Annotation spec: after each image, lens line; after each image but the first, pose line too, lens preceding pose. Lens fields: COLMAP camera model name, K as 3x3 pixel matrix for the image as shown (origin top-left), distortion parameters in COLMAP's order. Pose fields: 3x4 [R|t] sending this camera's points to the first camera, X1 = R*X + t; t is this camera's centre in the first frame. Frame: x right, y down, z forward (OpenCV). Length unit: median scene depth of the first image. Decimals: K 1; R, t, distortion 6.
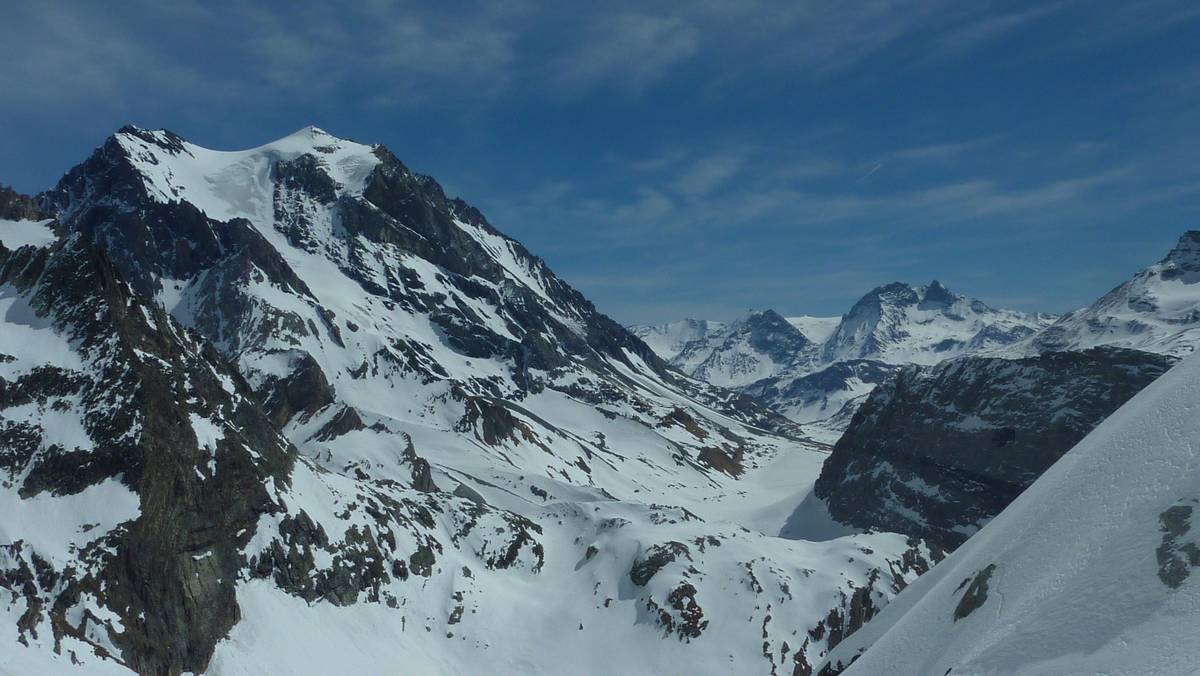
lens RADIAL K [[1294.0, 0, 604.3], [0, 1294.0, 332.2], [0, 0, 1]] dist [-0.029236, 0.000000]
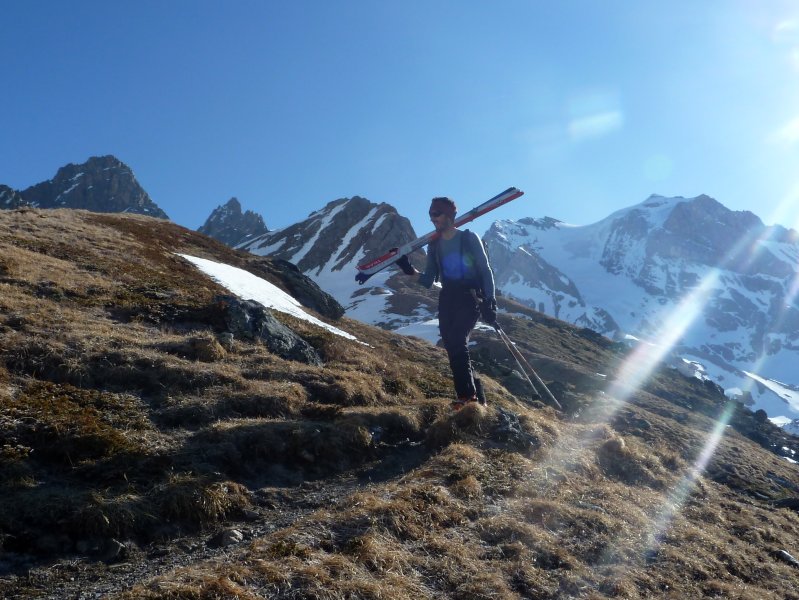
lens RADIAL K [[821.1, 0, 397.2], [0, 821.1, 297.8], [0, 0, 1]] dist [0.003752, 0.000000]
pose [[0.710298, -0.150601, -0.687602, 0.216572], [0.041103, 0.984051, -0.173070, 0.115442], [0.702700, 0.094669, 0.705160, 0.337973]]
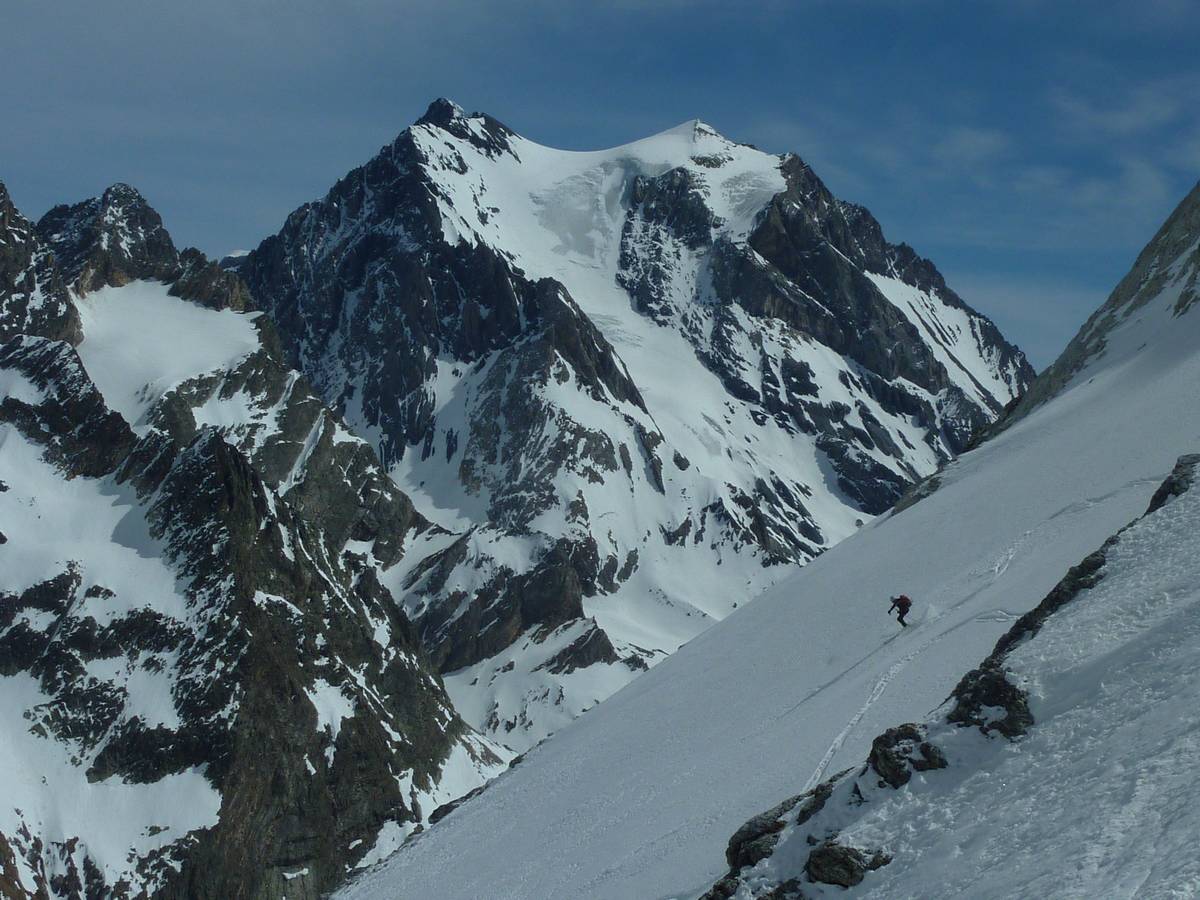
lens RADIAL K [[2068.7, 0, 593.3], [0, 2068.7, 448.5], [0, 0, 1]] dist [0.028469, 0.000000]
pose [[0.949025, 0.109243, -0.295665, 0.084822], [-0.095536, 0.993588, 0.060461, -0.072734], [0.300374, -0.029132, 0.953376, -0.064454]]
